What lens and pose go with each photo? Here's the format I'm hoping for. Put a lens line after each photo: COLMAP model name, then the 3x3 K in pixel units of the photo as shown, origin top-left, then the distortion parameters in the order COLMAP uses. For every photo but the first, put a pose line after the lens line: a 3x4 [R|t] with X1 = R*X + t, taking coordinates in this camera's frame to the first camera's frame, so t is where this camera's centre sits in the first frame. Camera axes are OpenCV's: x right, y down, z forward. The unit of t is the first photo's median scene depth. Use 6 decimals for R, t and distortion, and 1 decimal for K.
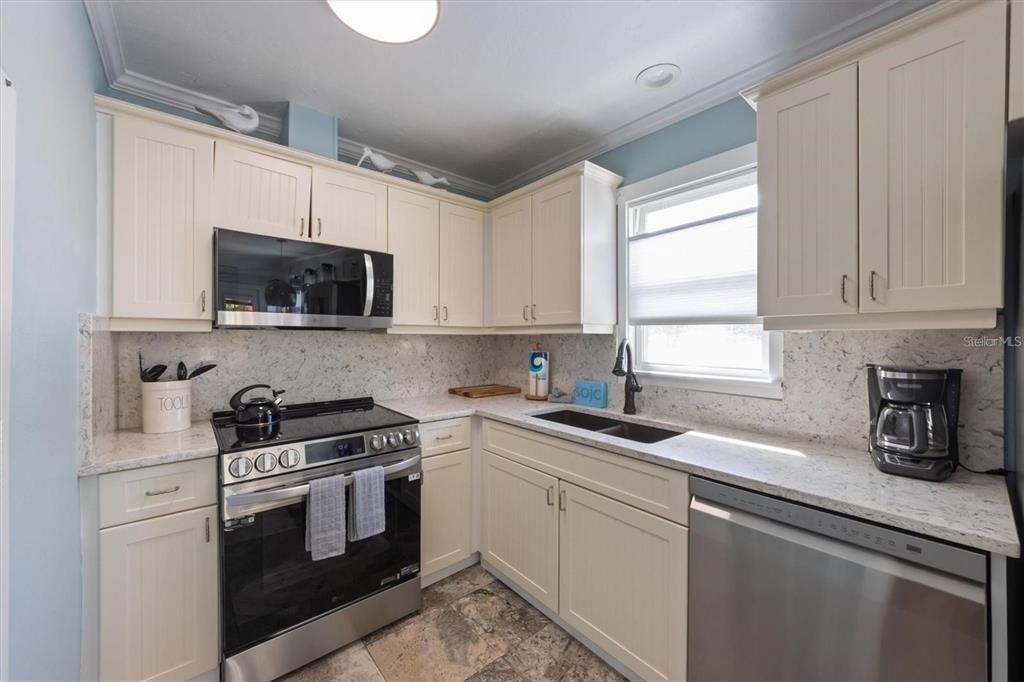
lens RADIAL K [[390.2, 0, 512.0], [0, 390.2, 341.0], [0, 0, 1]] dist [-0.003302, -0.000268]
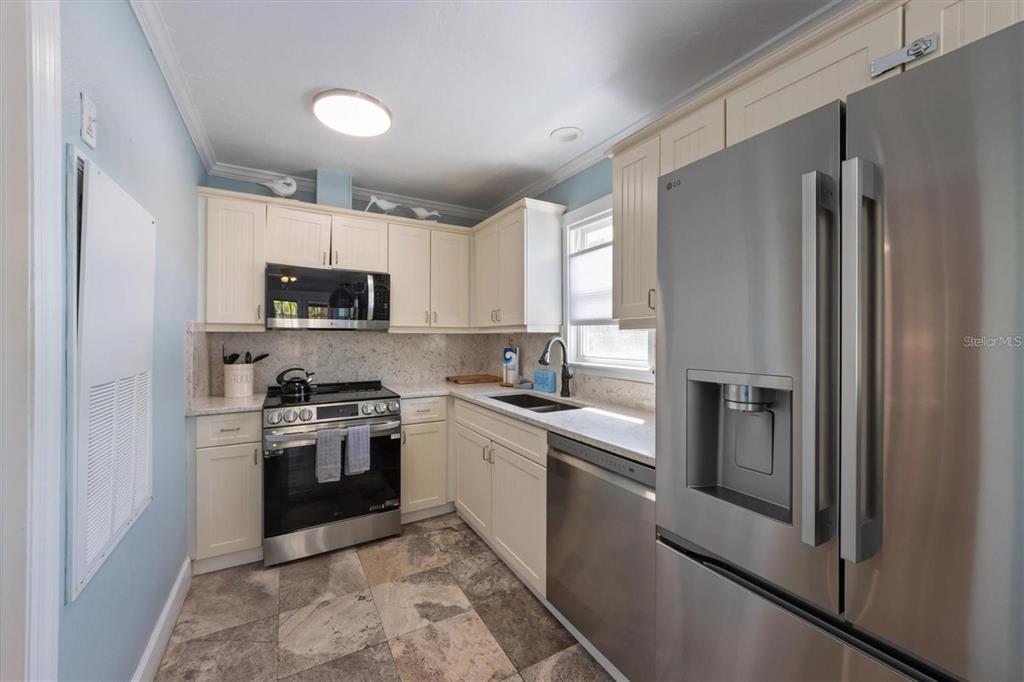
lens RADIAL K [[392.5, 0, 511.3], [0, 392.5, 337.8], [0, 0, 1]] dist [0.001324, 0.000068]
pose [[0.984367, -0.000428, -0.176131, 0.381773], [-0.000735, 0.999978, -0.006536, 0.007601], [0.176130, 0.006563, 0.984345, -0.288744]]
